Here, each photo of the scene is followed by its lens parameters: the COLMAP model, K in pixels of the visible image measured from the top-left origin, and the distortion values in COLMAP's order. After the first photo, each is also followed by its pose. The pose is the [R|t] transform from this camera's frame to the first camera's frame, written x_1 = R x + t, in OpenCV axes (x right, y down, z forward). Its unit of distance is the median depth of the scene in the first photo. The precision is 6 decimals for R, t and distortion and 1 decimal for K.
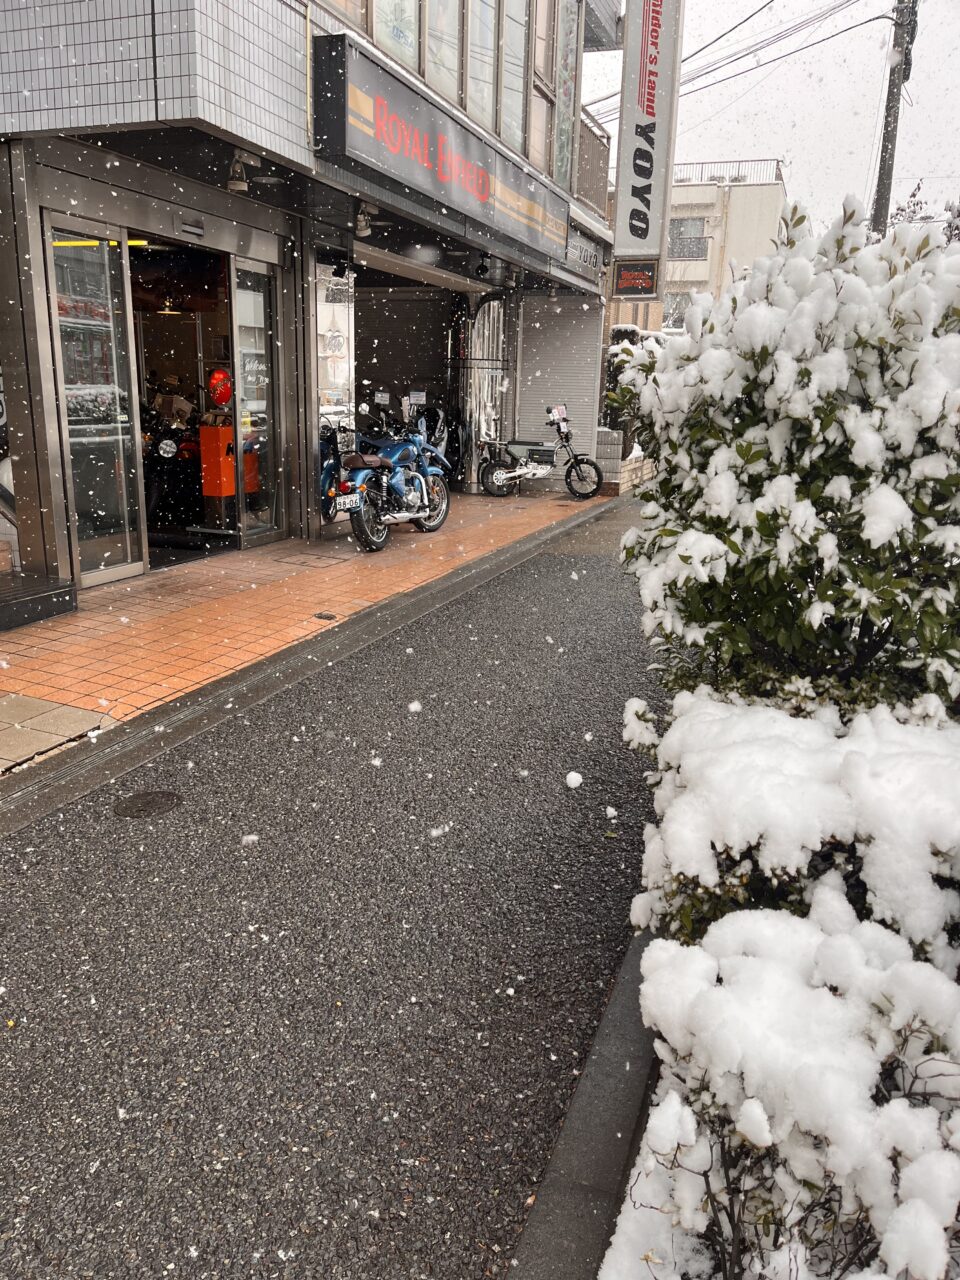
lens RADIAL K [[961.1, 0, 480.0], [0, 961.1, 640.0], [0, 0, 1]] dist [0.005071, 0.001147]
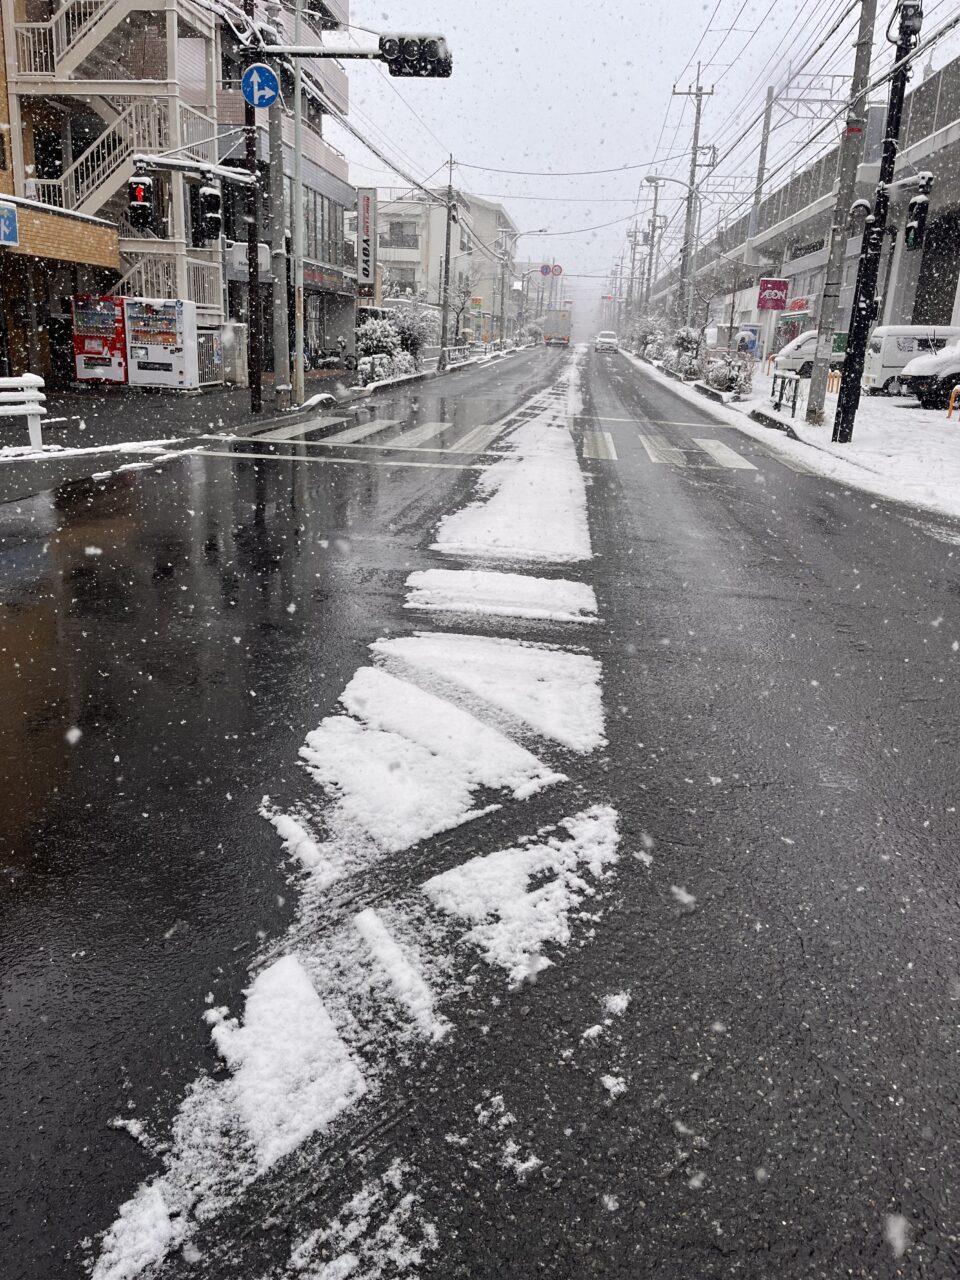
lens RADIAL K [[961.1, 0, 480.0], [0, 961.1, 640.0], [0, 0, 1]] dist [0.005071, 0.001147]
pose [[0.972047, -0.055149, 0.228219, -0.224091], [0.040717, 0.996890, 0.067470, 0.492555], [-0.231230, -0.056292, 0.971269, -1.963268]]
